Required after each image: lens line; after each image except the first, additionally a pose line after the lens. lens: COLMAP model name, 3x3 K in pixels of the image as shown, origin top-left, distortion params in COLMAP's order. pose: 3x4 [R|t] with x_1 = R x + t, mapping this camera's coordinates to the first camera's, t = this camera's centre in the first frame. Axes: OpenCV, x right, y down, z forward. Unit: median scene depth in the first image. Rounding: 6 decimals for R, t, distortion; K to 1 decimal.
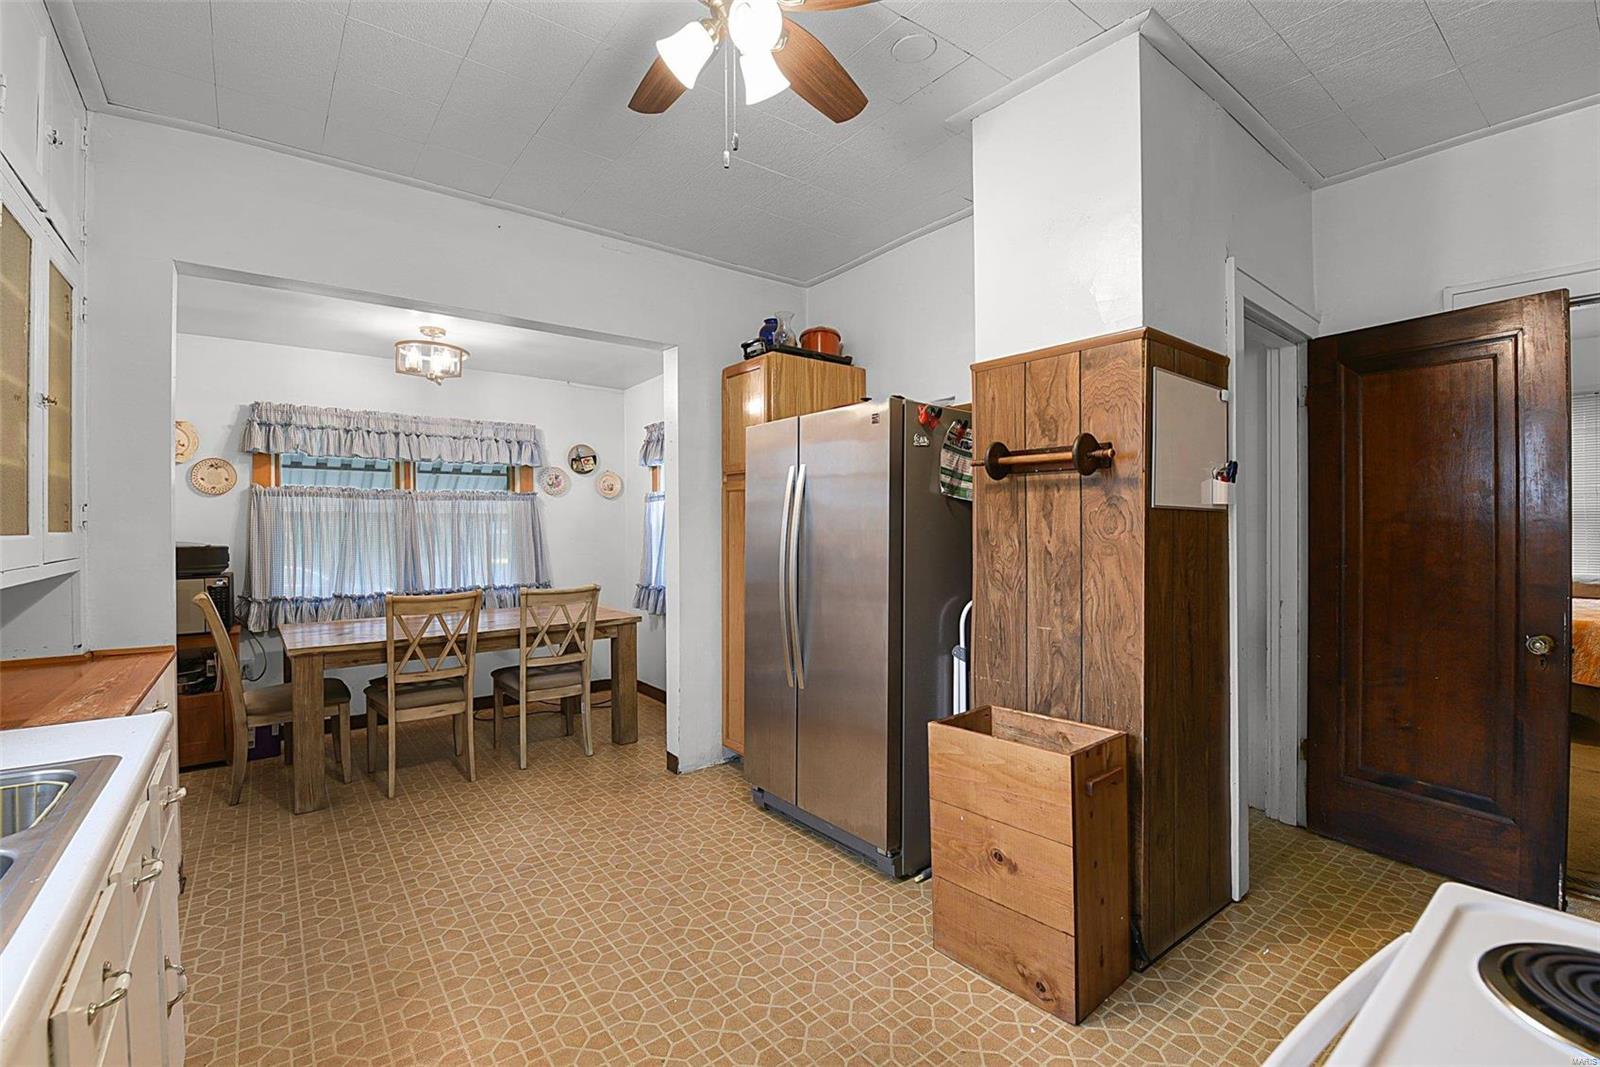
lens RADIAL K [[707.2, 0, 793.7], [0, 707.2, 528.3], [0, 0, 1]] dist [-0.004227, -0.002935]
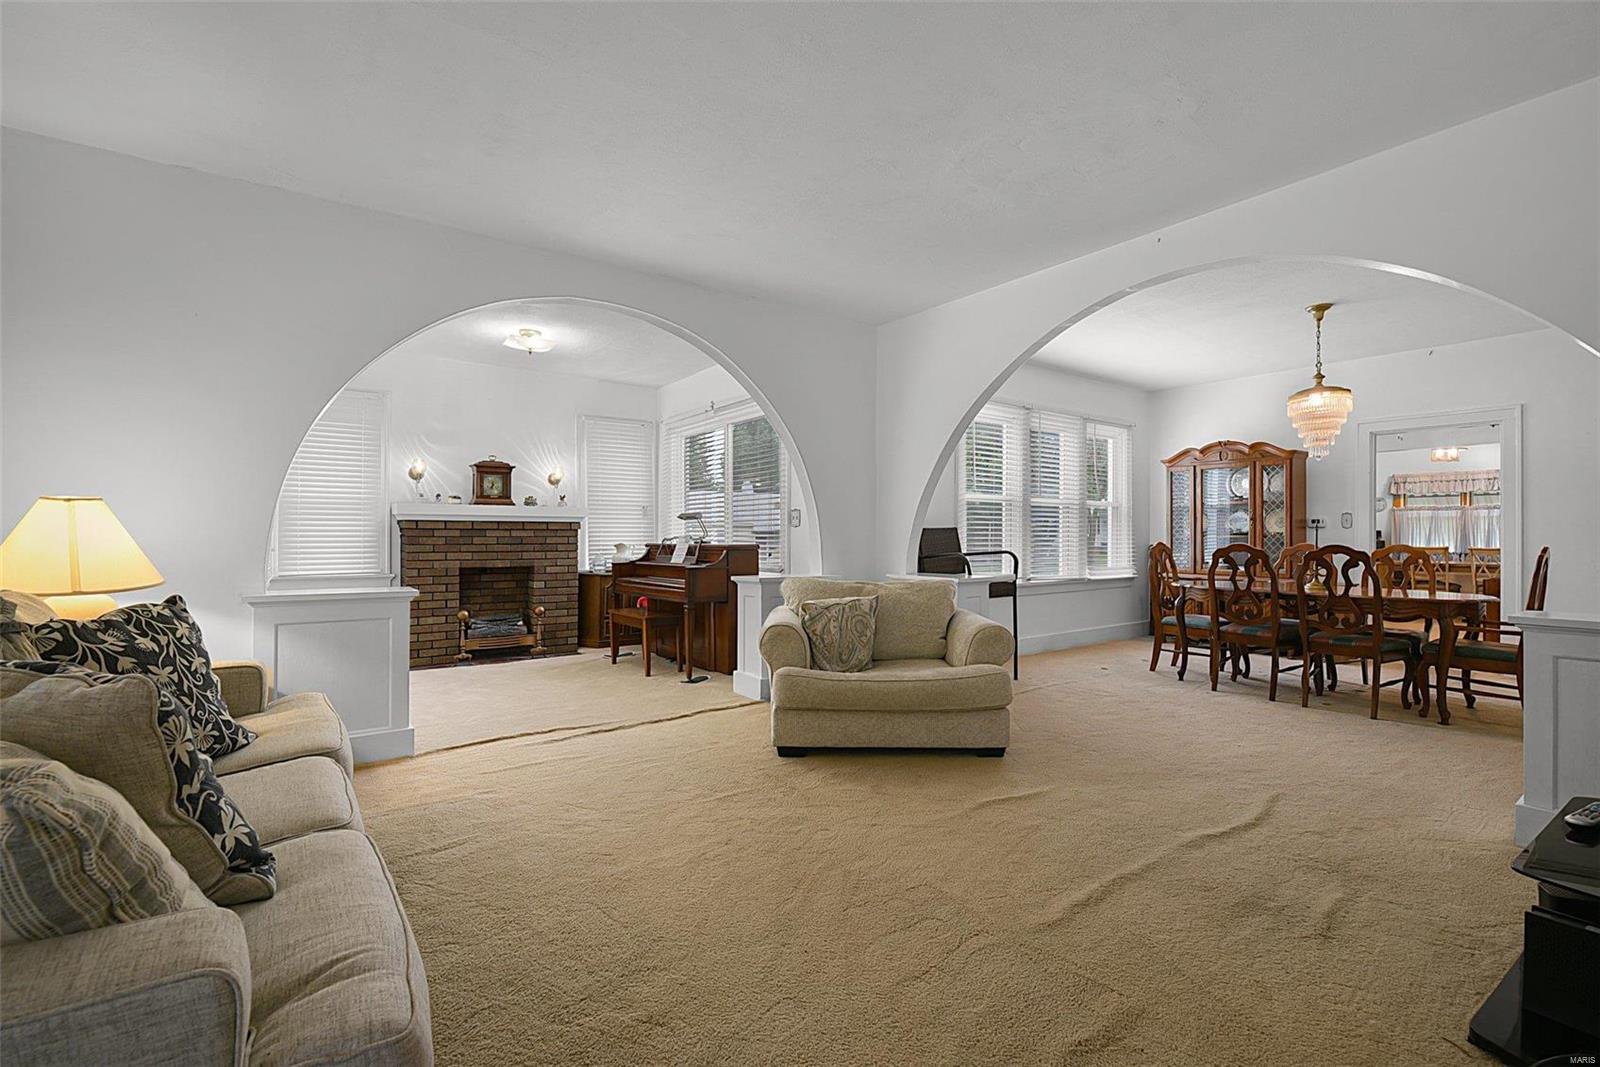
lens RADIAL K [[707.2, 0, 796.6], [0, 707.2, 532.0], [0, 0, 1]] dist [-0.004227, -0.002935]
pose [[-0.028007, -0.002053, -0.999606, 2.076633], [0.004589, 0.999987, -0.002182, 0.028083], [0.999597, -0.004648, -0.027997, -1.231718]]
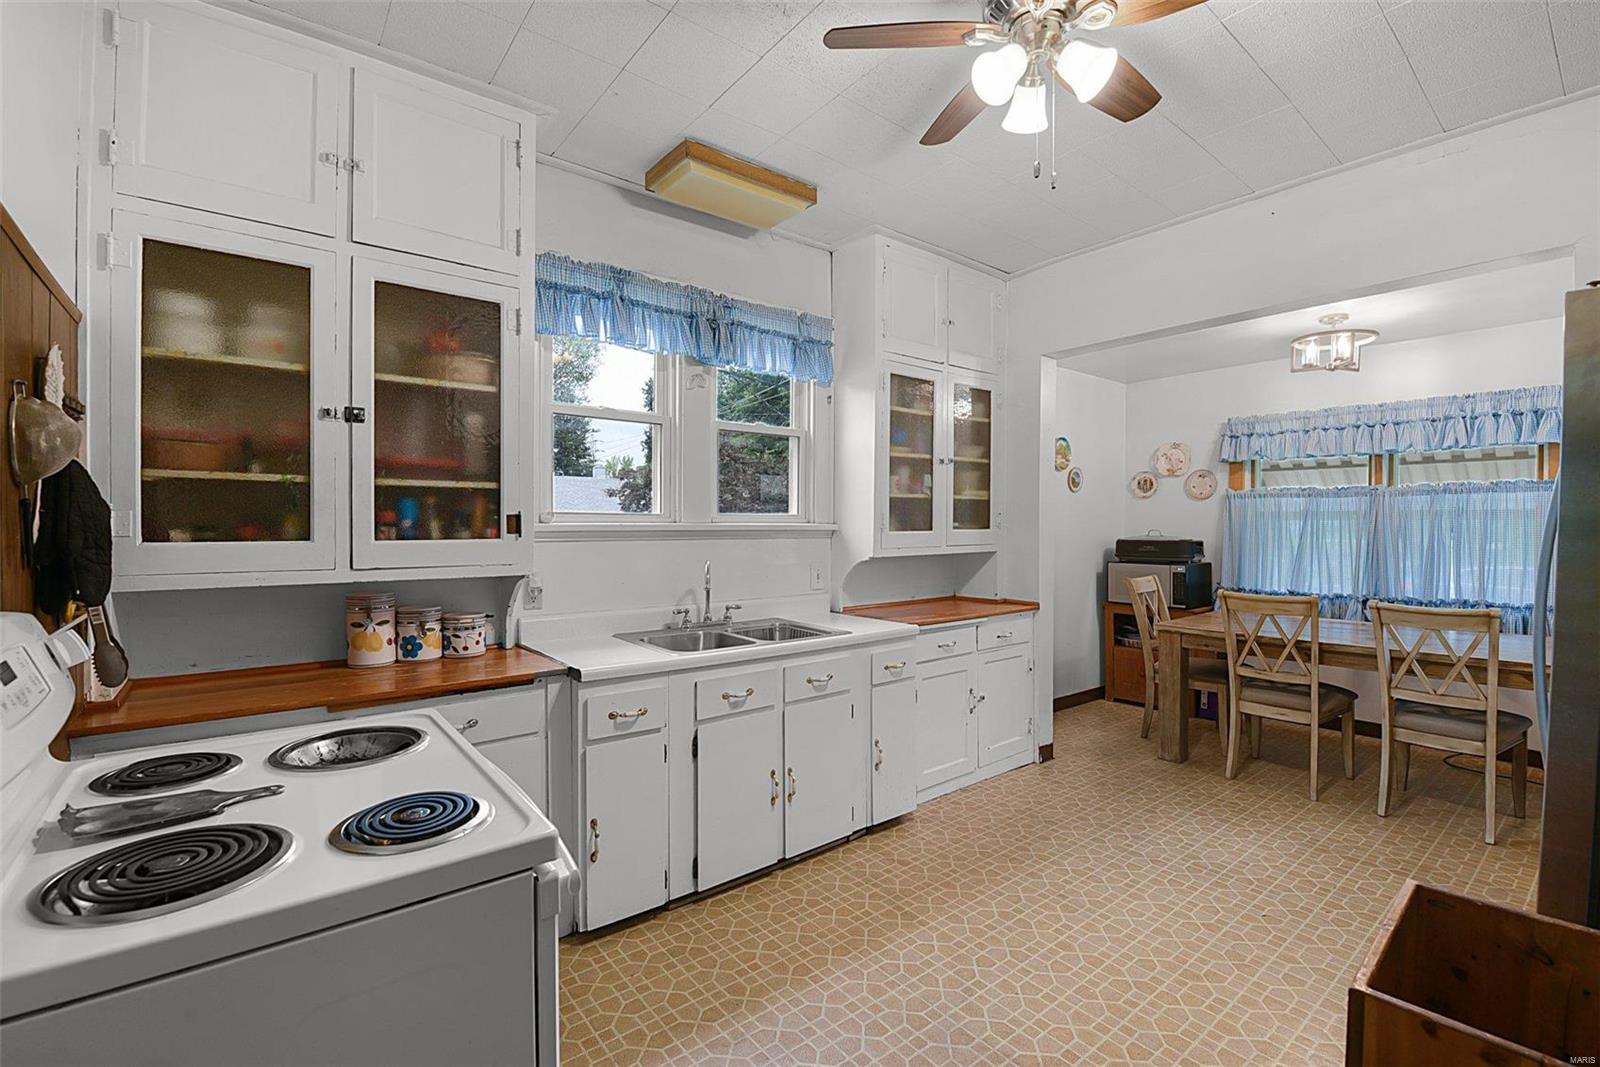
lens RADIAL K [[707.2, 0, 785.5], [0, 707.2, 528.1], [0, 0, 1]] dist [-0.004227, -0.002935]
pose [[-0.000798, 0.011556, -0.999933, 0.457384], [-0.001811, 0.999932, 0.011557, -0.010475], [0.999998, 0.001820, -0.000777, 0.293516]]
